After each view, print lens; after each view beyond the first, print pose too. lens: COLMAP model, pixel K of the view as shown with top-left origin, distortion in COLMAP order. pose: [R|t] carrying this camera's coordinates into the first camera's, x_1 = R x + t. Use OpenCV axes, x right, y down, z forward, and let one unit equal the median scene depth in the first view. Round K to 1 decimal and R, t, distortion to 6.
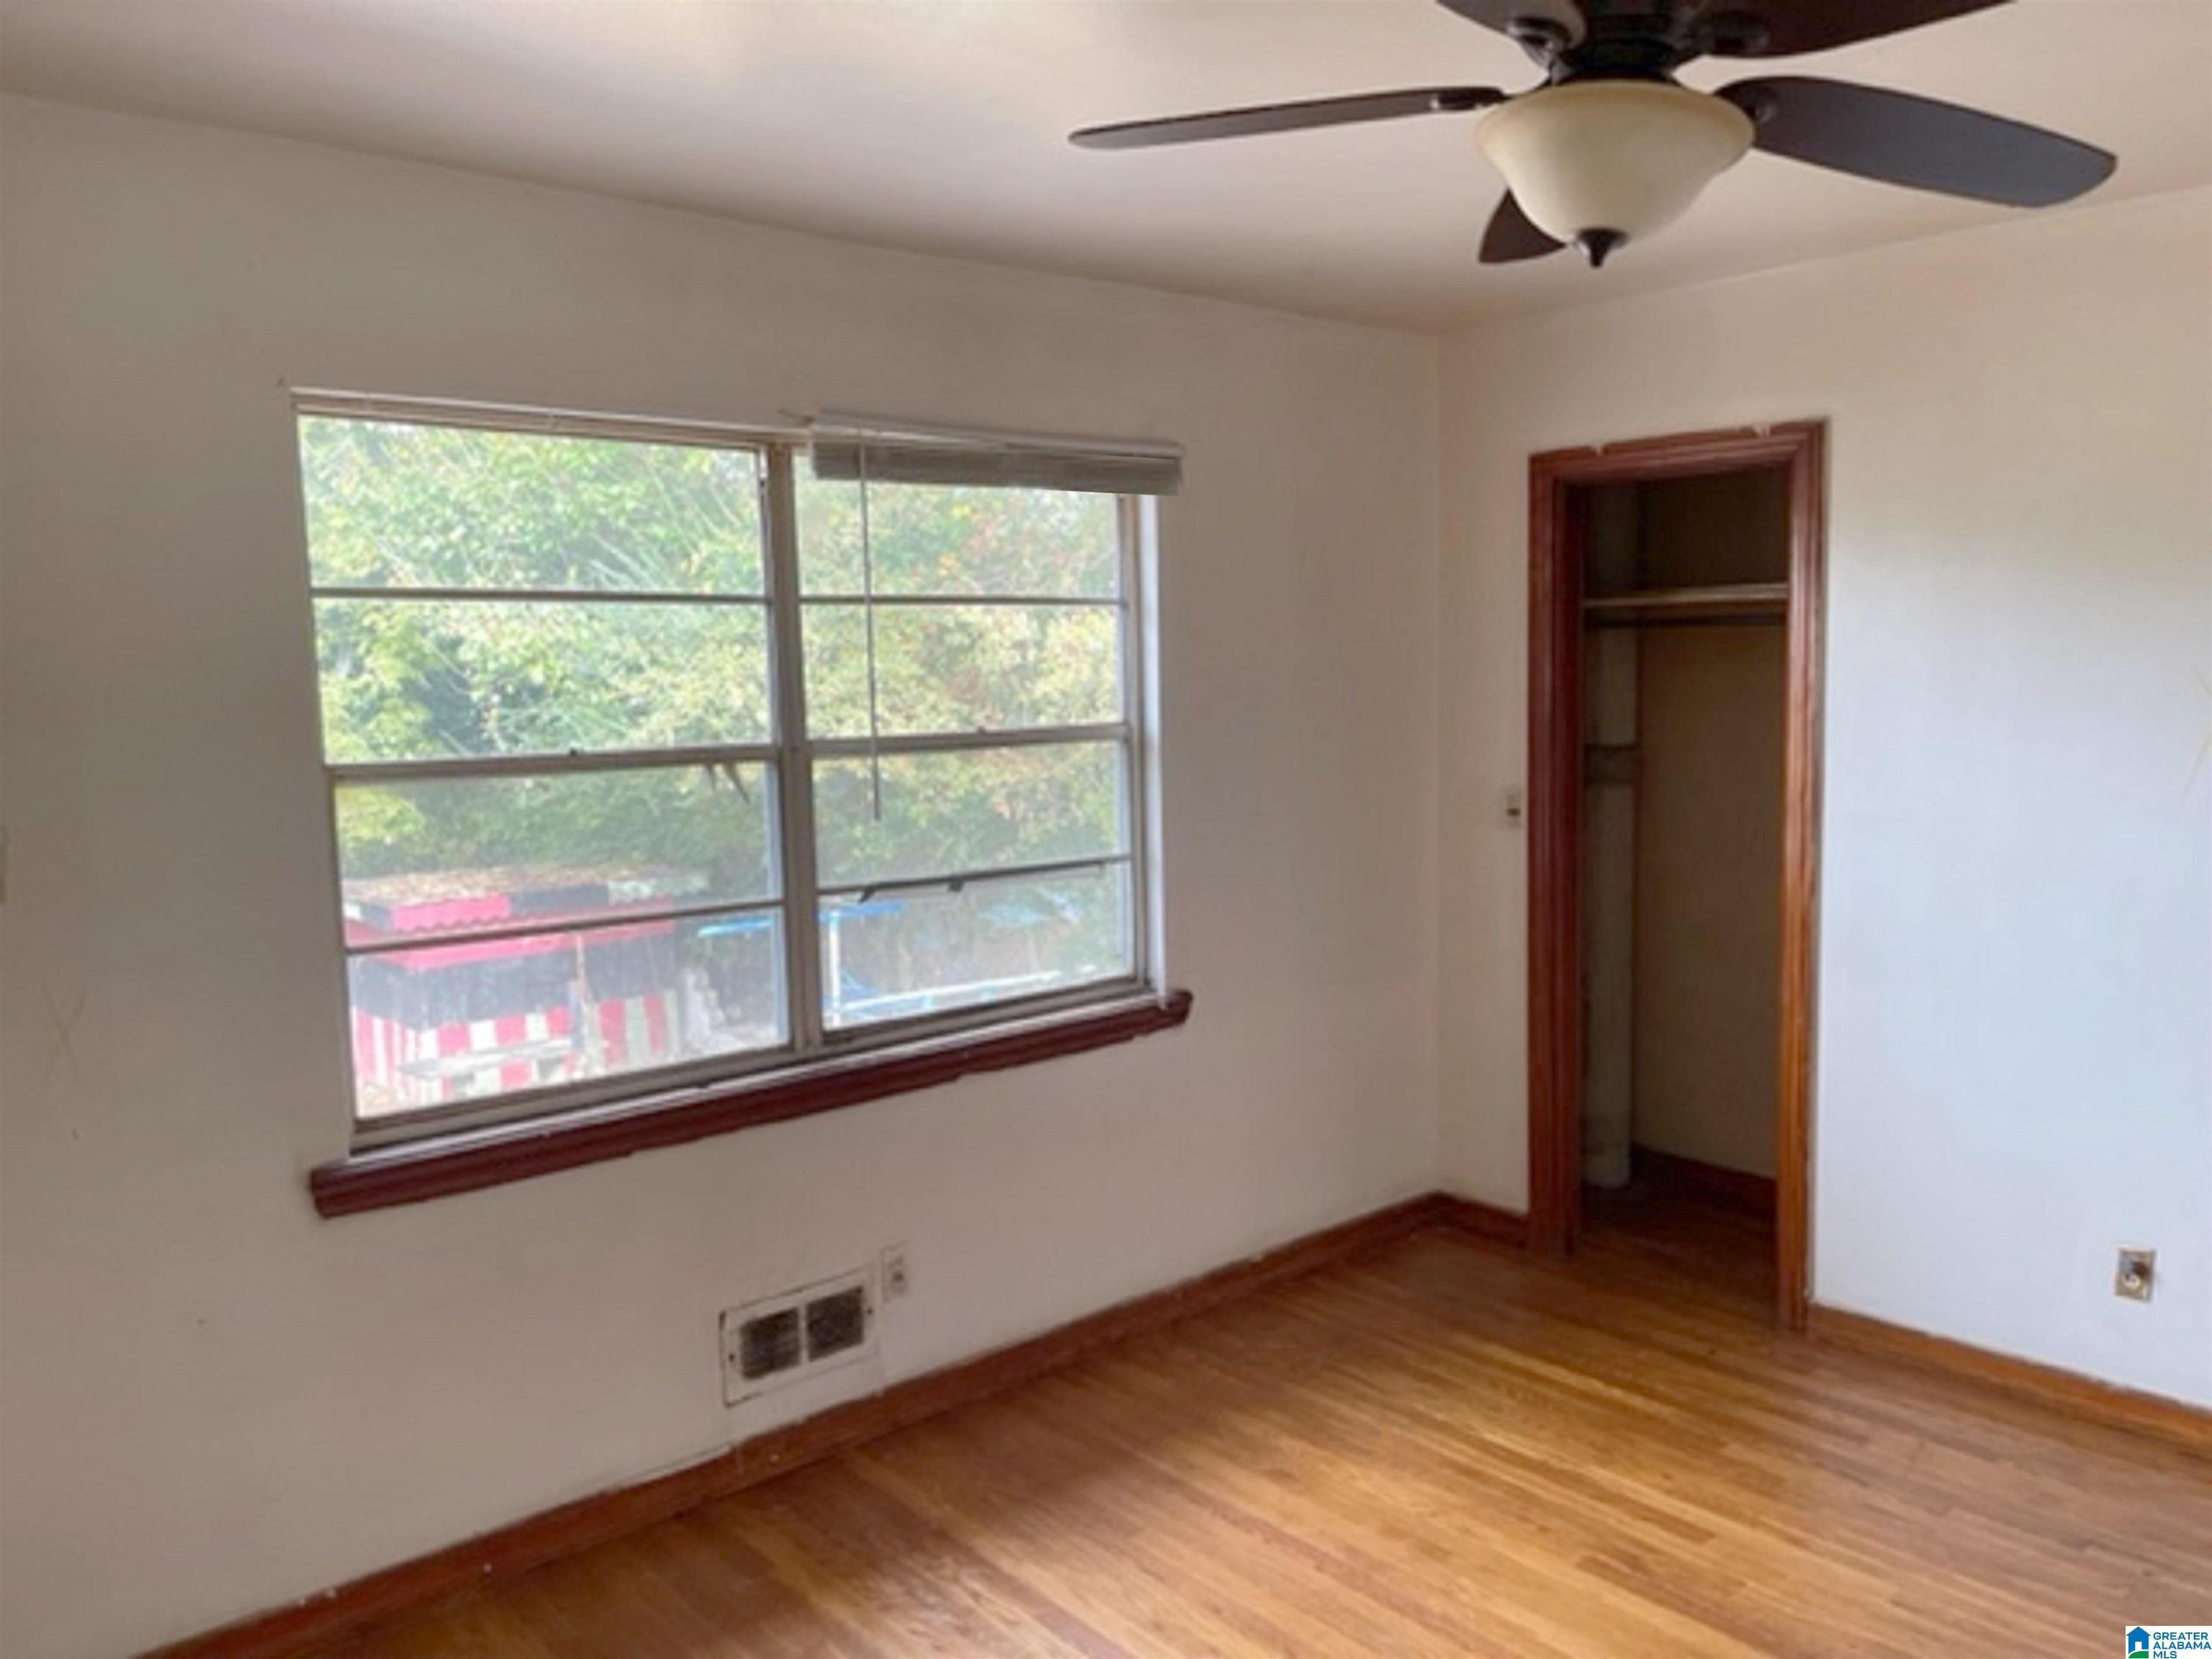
lens RADIAL K [[1623.6, 0, 1106.0], [0, 1623.6, 829.5], [0, 0, 1]] dist [-0.004957, -0.000369]
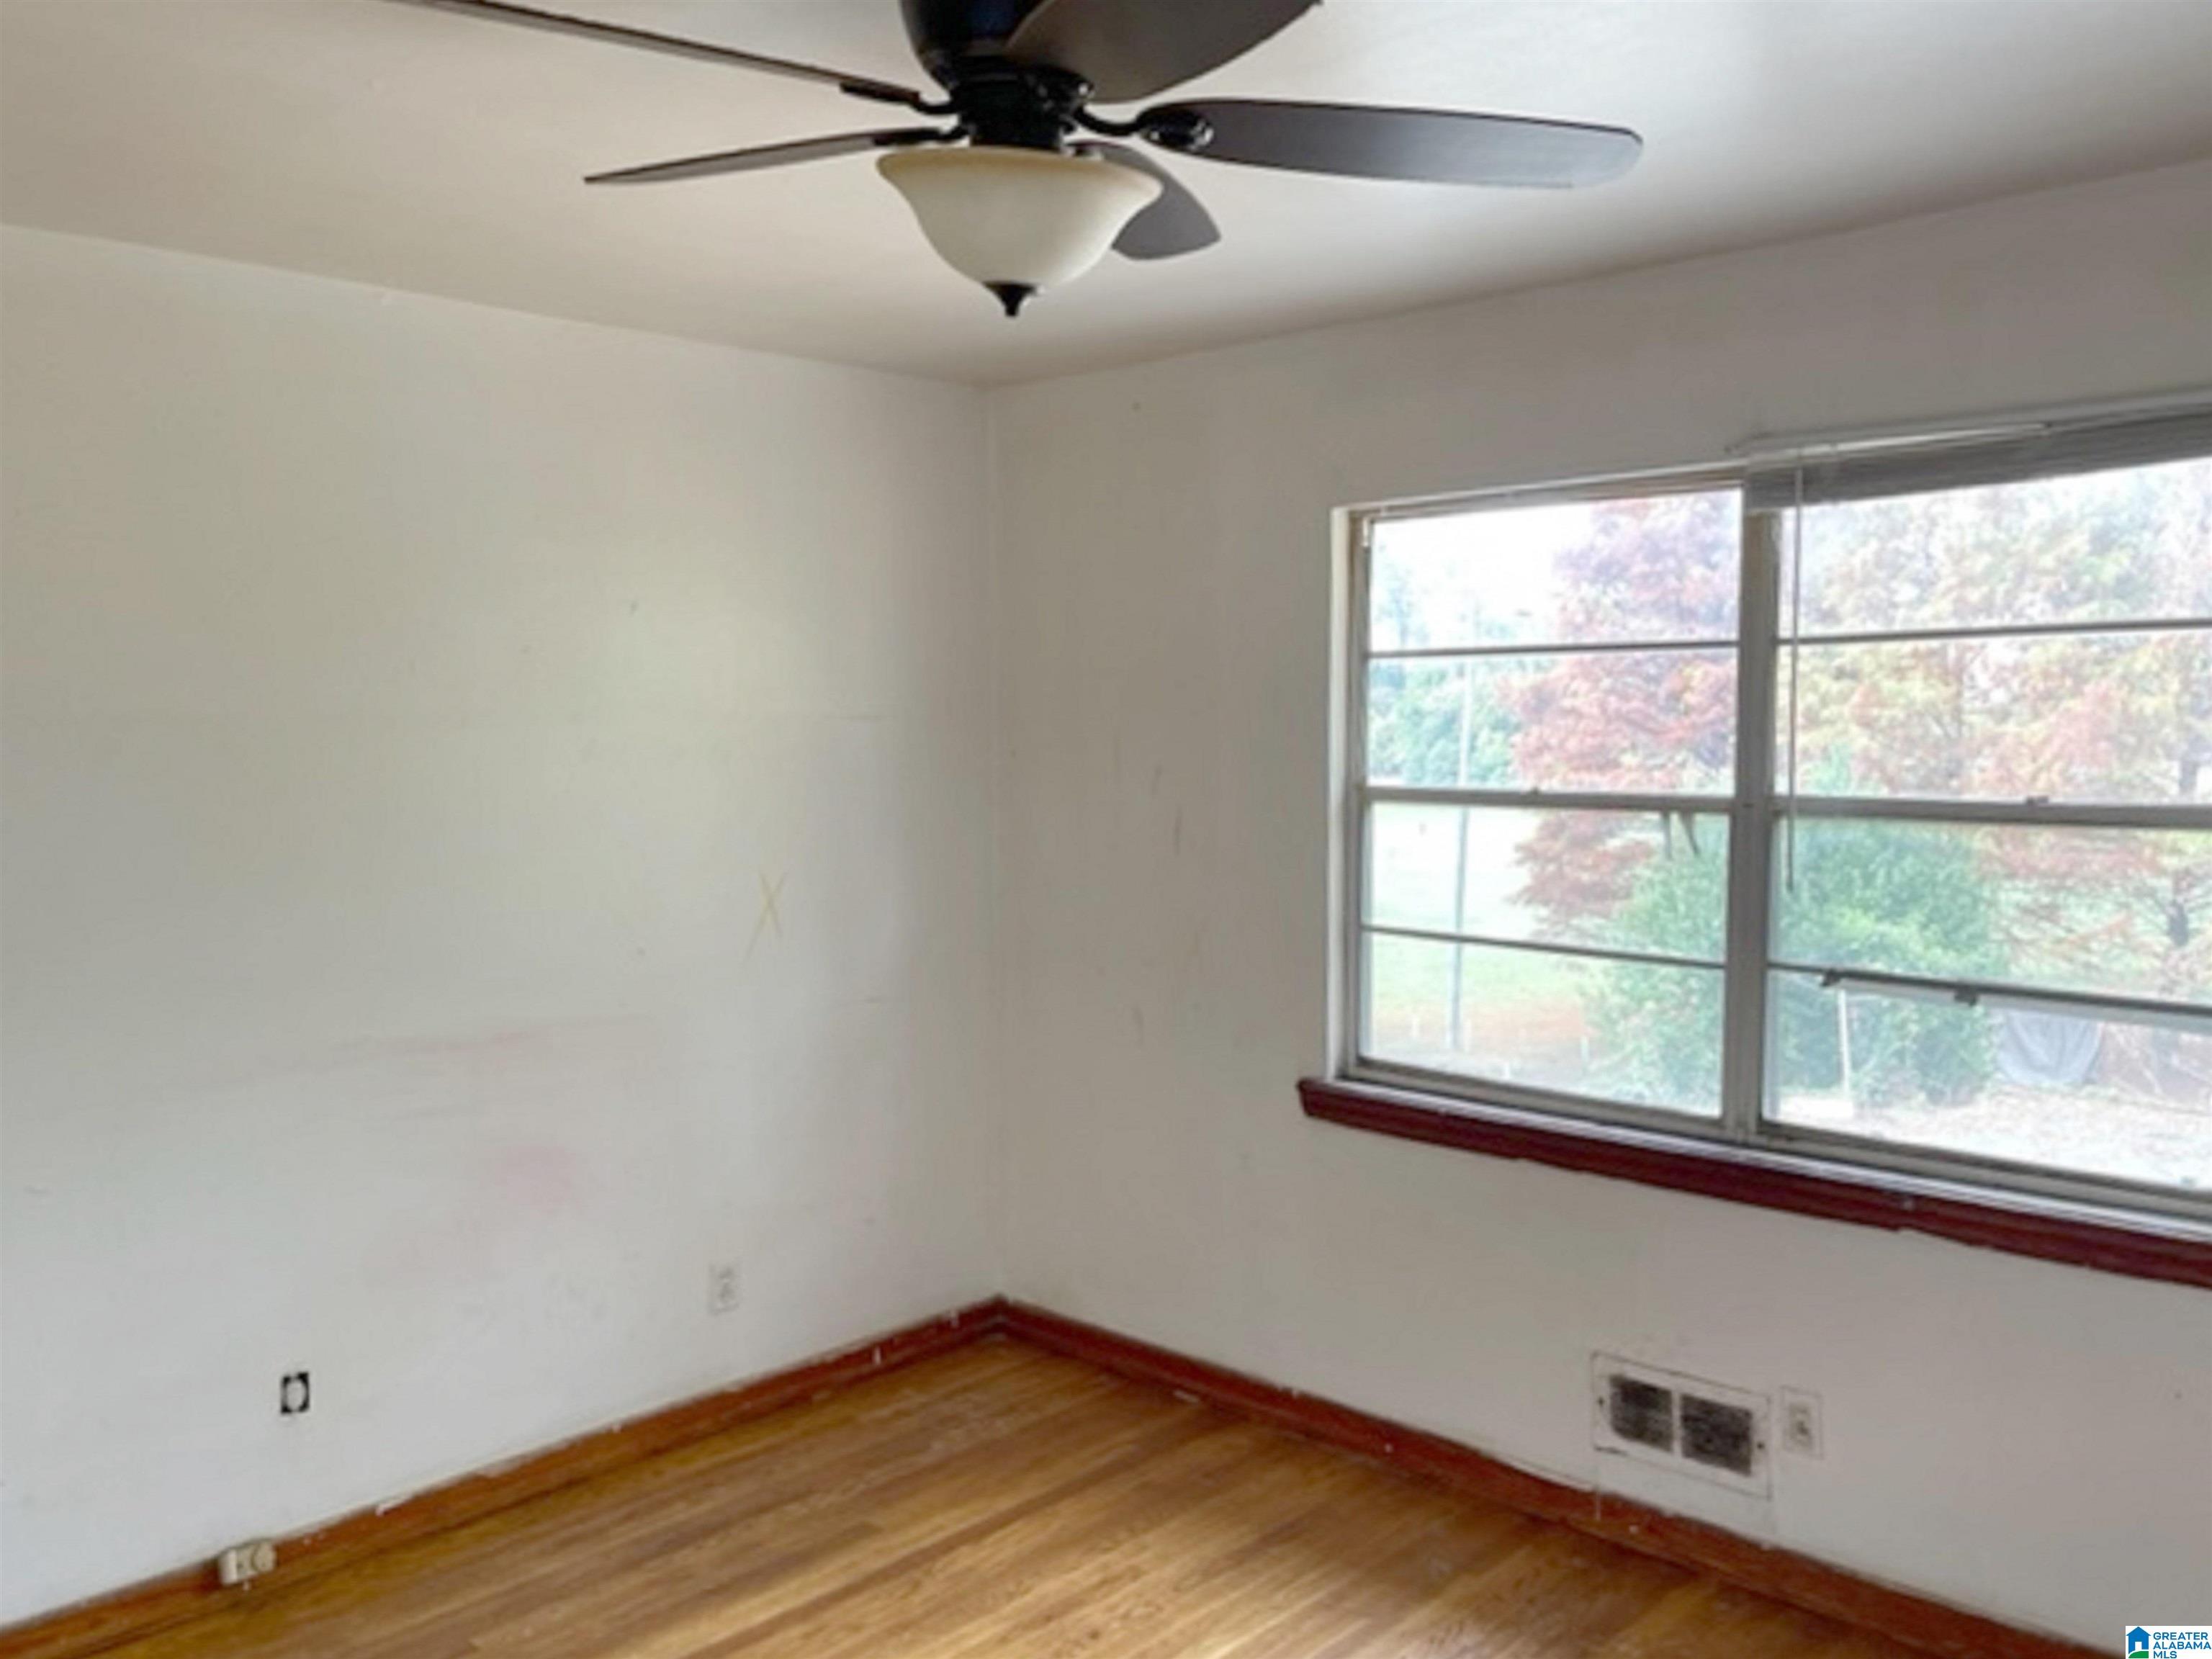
lens RADIAL K [[1666.2, 0, 1106.0], [0, 1666.2, 829.5], [0, 0, 1]] dist [0.011530, 0.001714]
pose [[0.121041, 0.084982, -0.989003, 0.700908], [-0.097167, 0.992558, 0.073396, -0.069432], [0.987880, 0.087214, 0.128398, 0.517917]]
